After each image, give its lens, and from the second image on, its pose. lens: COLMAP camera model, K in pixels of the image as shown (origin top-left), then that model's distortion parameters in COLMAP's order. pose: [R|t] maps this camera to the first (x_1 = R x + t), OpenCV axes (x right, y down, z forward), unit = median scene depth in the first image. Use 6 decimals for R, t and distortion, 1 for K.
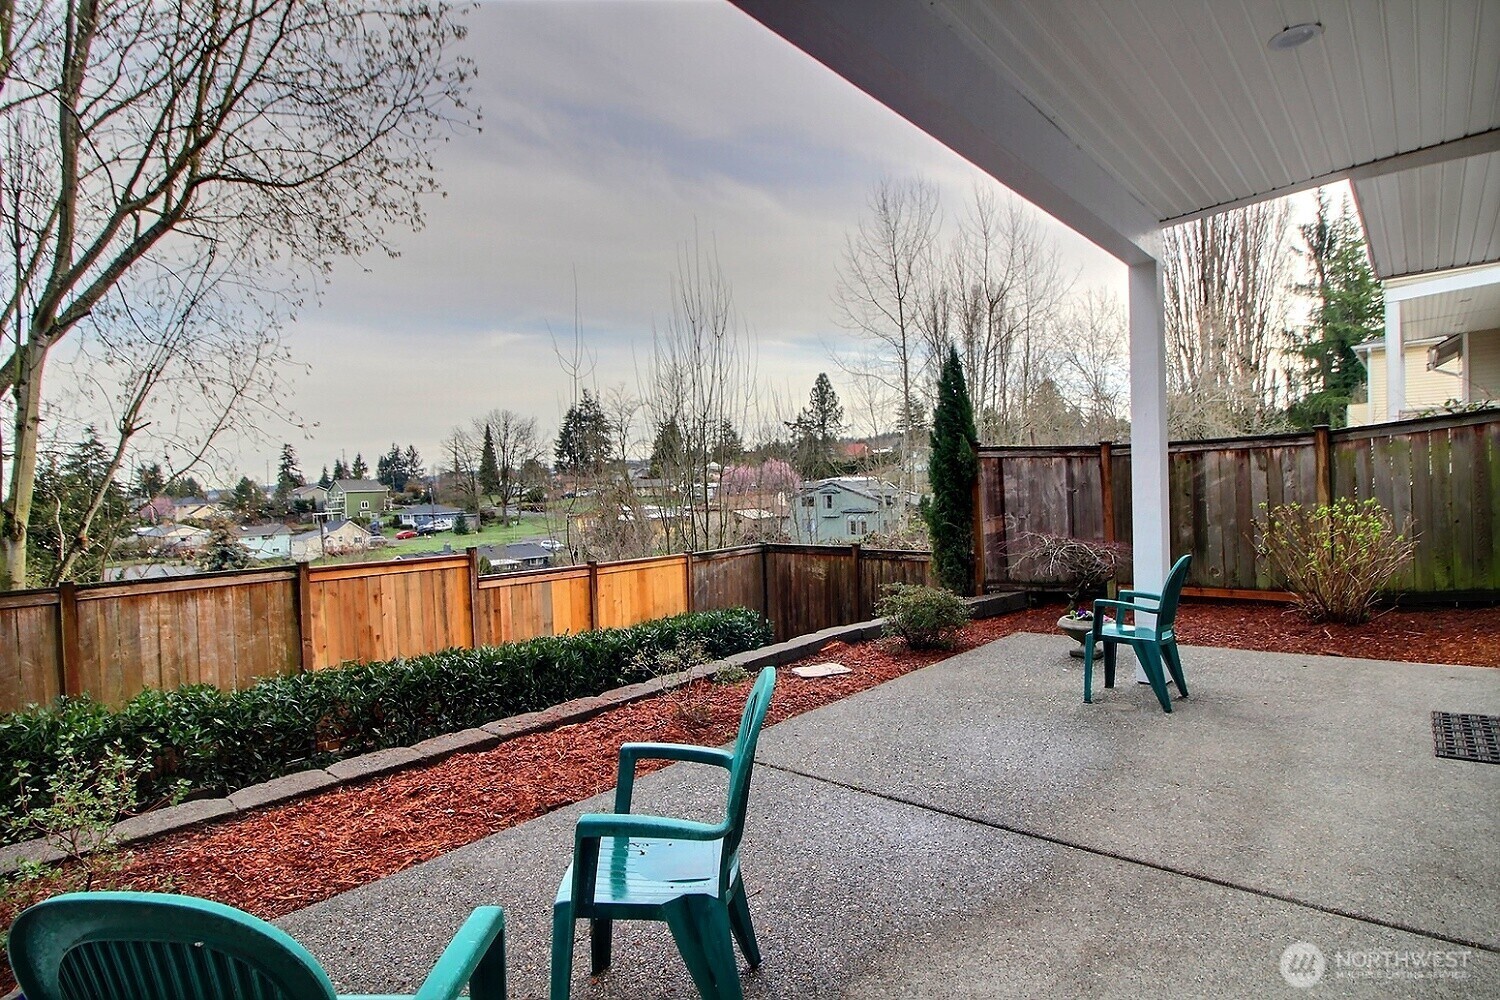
lens RADIAL K [[778.8, 0, 750.0], [0, 778.8, 500.0], [0, 0, 1]] dist [0.003602, -0.011732]
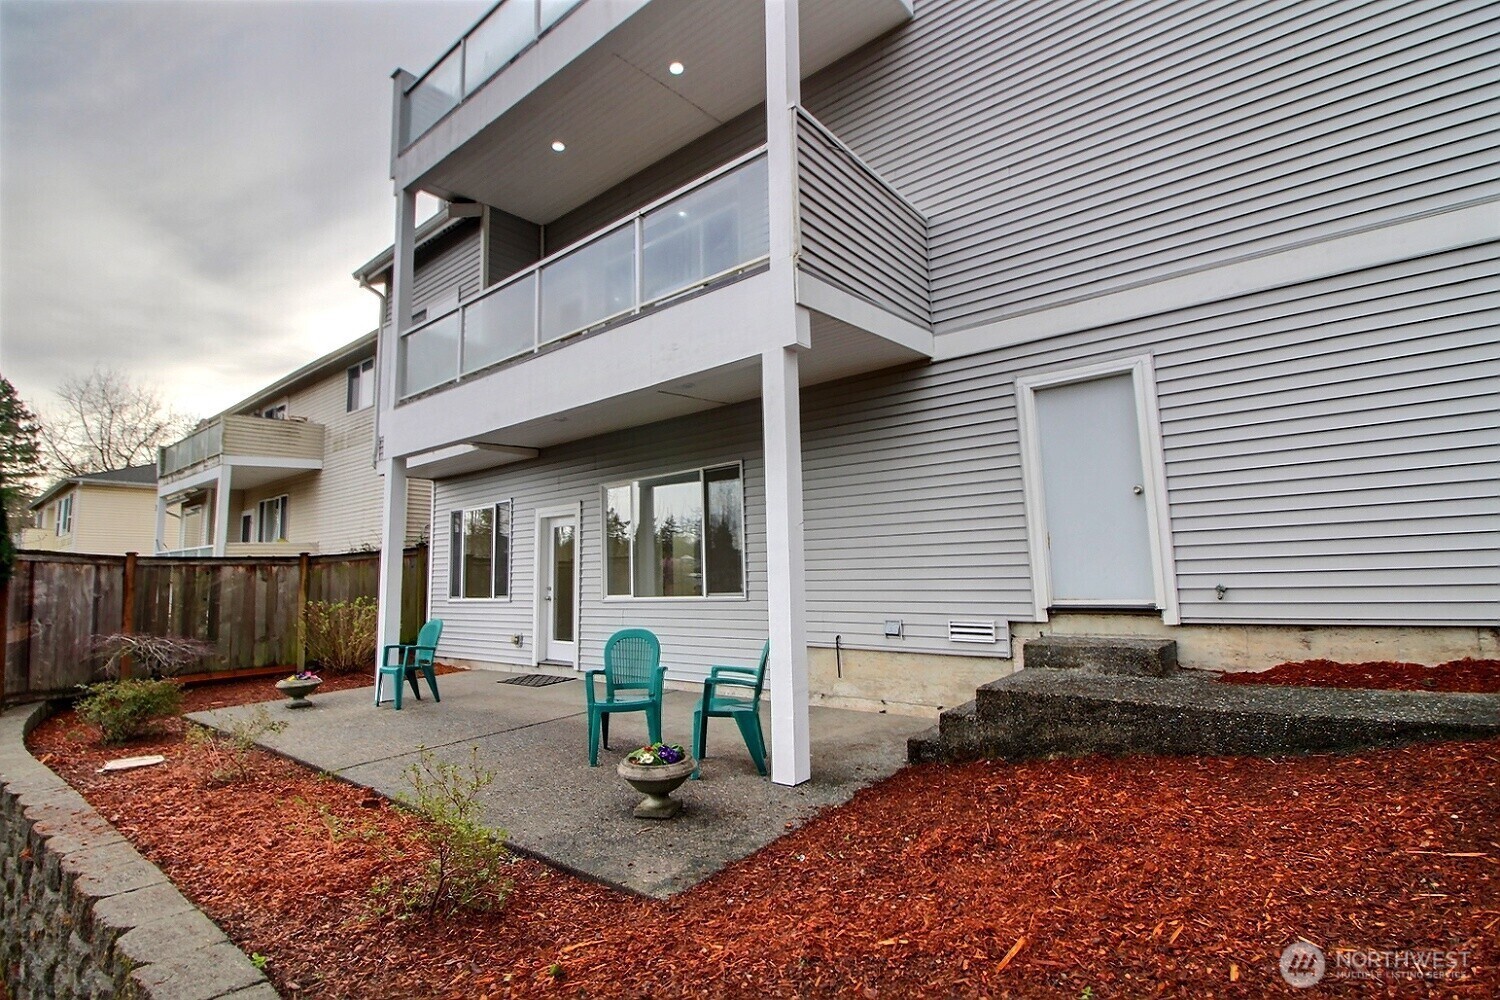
lens RADIAL K [[698.9, 0, 753.6], [0, 698.9, 499.7], [0, 0, 1]] dist [-0.001857, -0.011298]
pose [[-0.036297, 0.142535, 0.989124, -0.571899], [0.041542, 0.989136, -0.141012, 0.027417], [-0.998477, 0.035971, -0.041823, 0.144727]]
